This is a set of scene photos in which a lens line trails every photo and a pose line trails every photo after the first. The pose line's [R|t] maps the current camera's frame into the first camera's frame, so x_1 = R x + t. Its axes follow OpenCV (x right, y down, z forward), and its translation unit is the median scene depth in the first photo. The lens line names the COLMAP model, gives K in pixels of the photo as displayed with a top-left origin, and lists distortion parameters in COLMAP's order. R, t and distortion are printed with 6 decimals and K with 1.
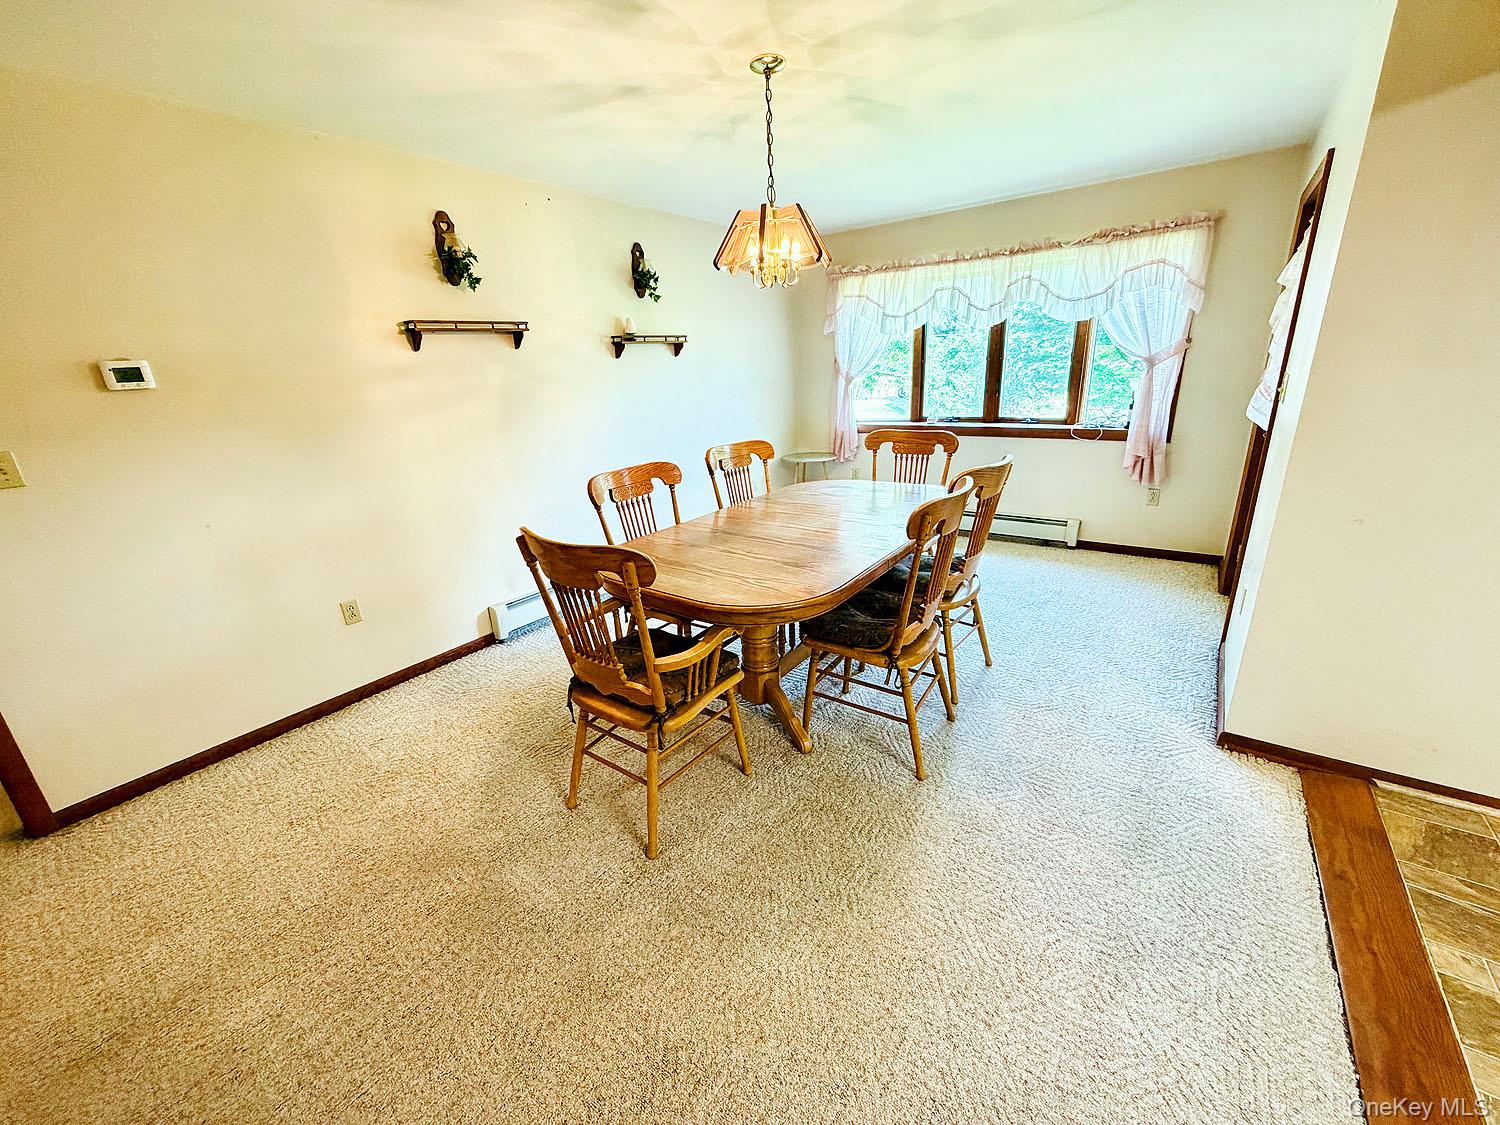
lens RADIAL K [[598.7, 0, 745.8], [0, 598.7, 560.4], [0, 0, 1]] dist [0.000812, -0.000405]
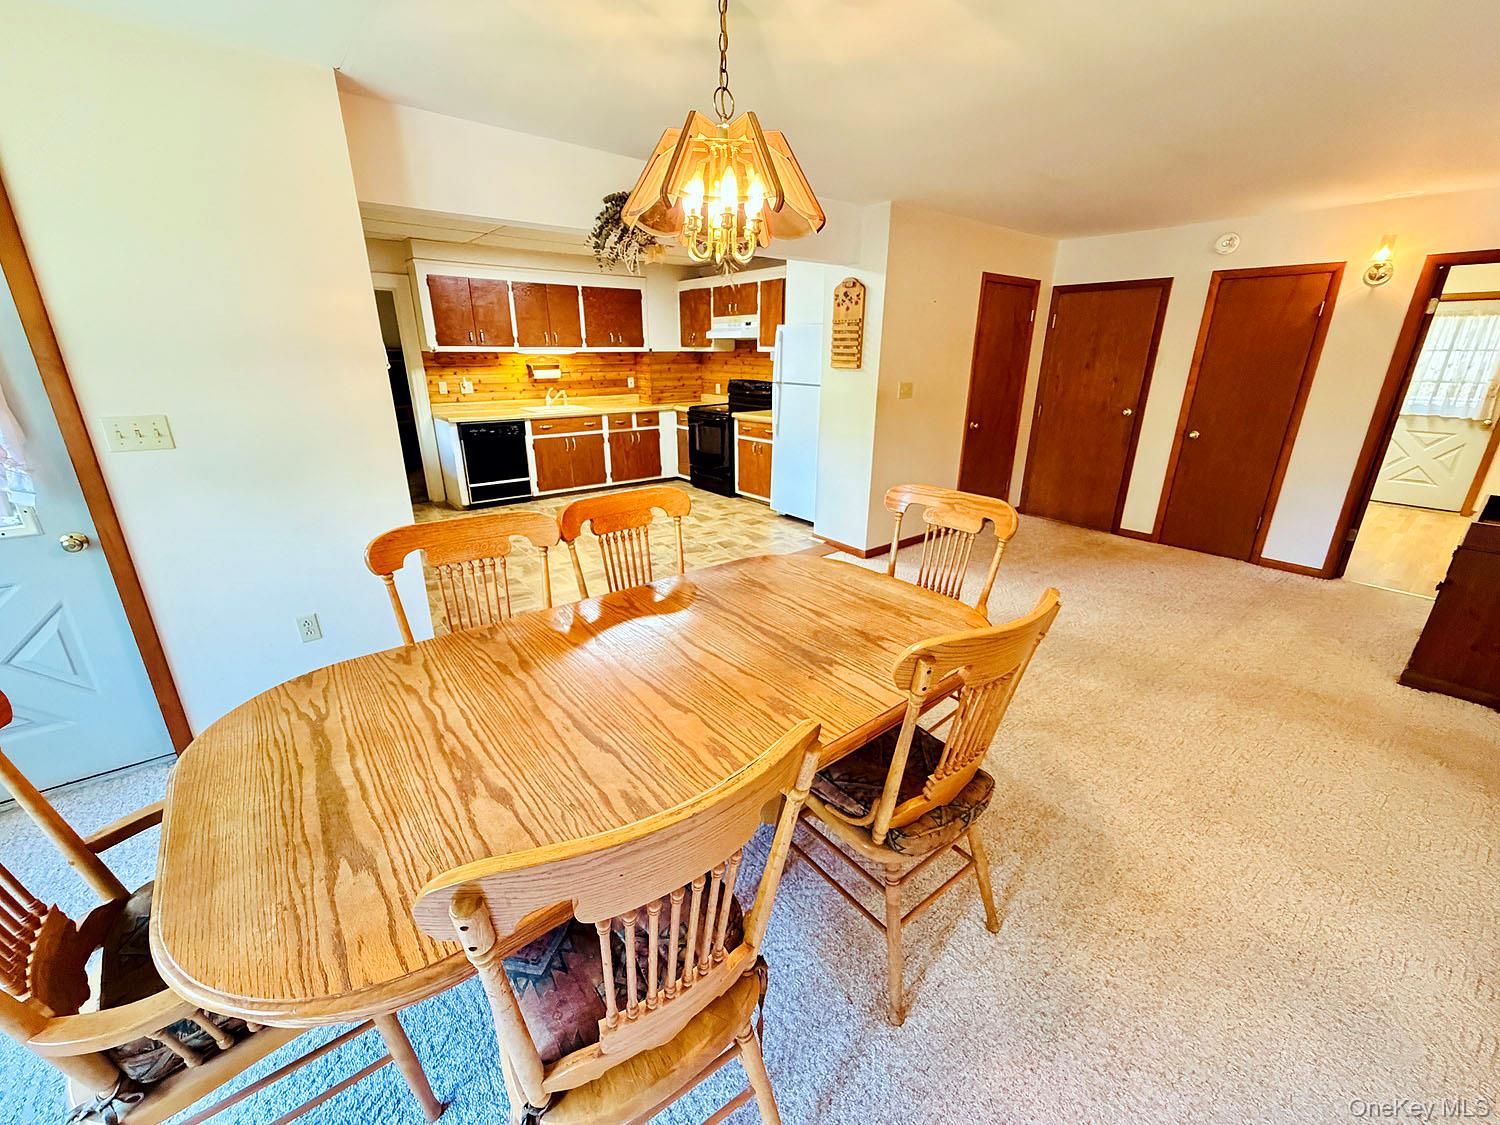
lens RADIAL K [[598.7, 0, 745.8], [0, 598.7, 560.4], [0, 0, 1]] dist [0.000812, -0.000405]
pose [[-0.965882, -0.044787, 0.255079, -0.134999], [0.119075, 0.797850, 0.590979, -0.545312], [-0.229983, 0.601190, -0.765297, 1.577345]]
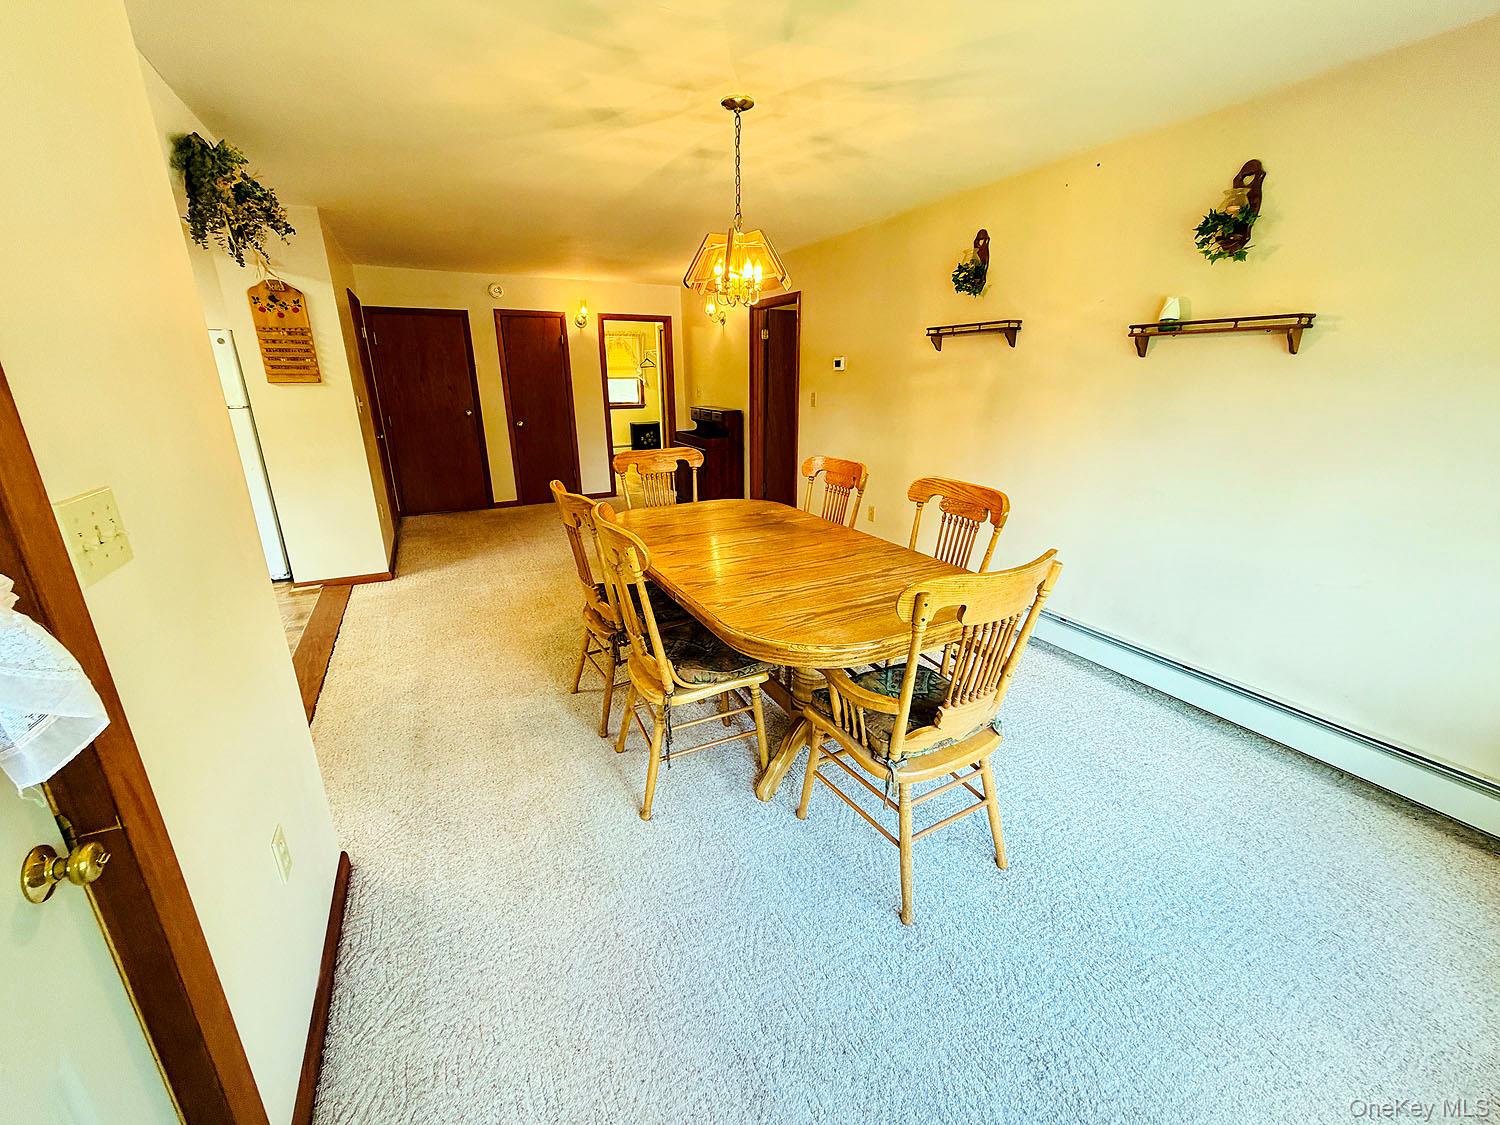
lens RADIAL K [[598.7, 0, 745.8], [0, 598.7, 560.4], [0, 0, 1]] dist [0.000812, -0.000405]
pose [[-0.438520, 0.316953, -0.840976, 1.049607], [-0.260208, 0.850891, 0.456374, -0.536716], [0.860228, 0.418957, -0.290659, 1.452145]]
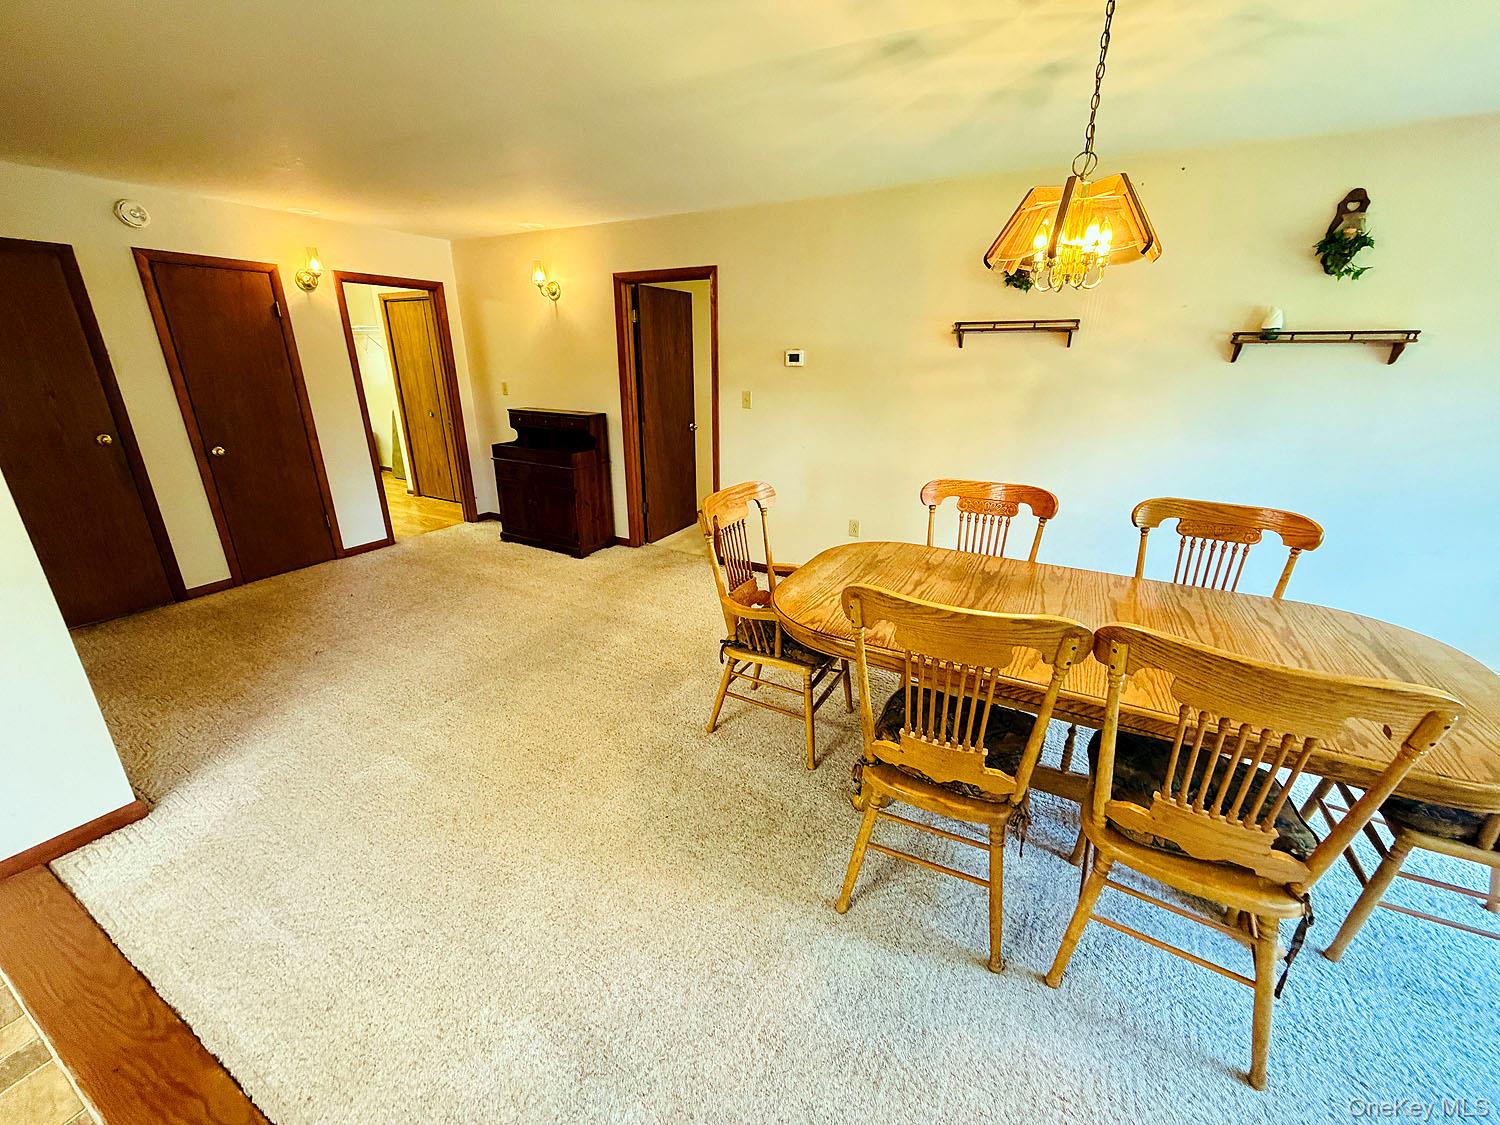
lens RADIAL K [[598.7, 0, 745.8], [0, 598.7, 560.4], [0, 0, 1]] dist [0.000812, -0.000405]
pose [[0.129436, 0.369636, -0.920117, 0.775738], [-0.324610, 0.892588, 0.312913, -0.247624], [0.936950, 0.258177, 0.235521, 0.515884]]
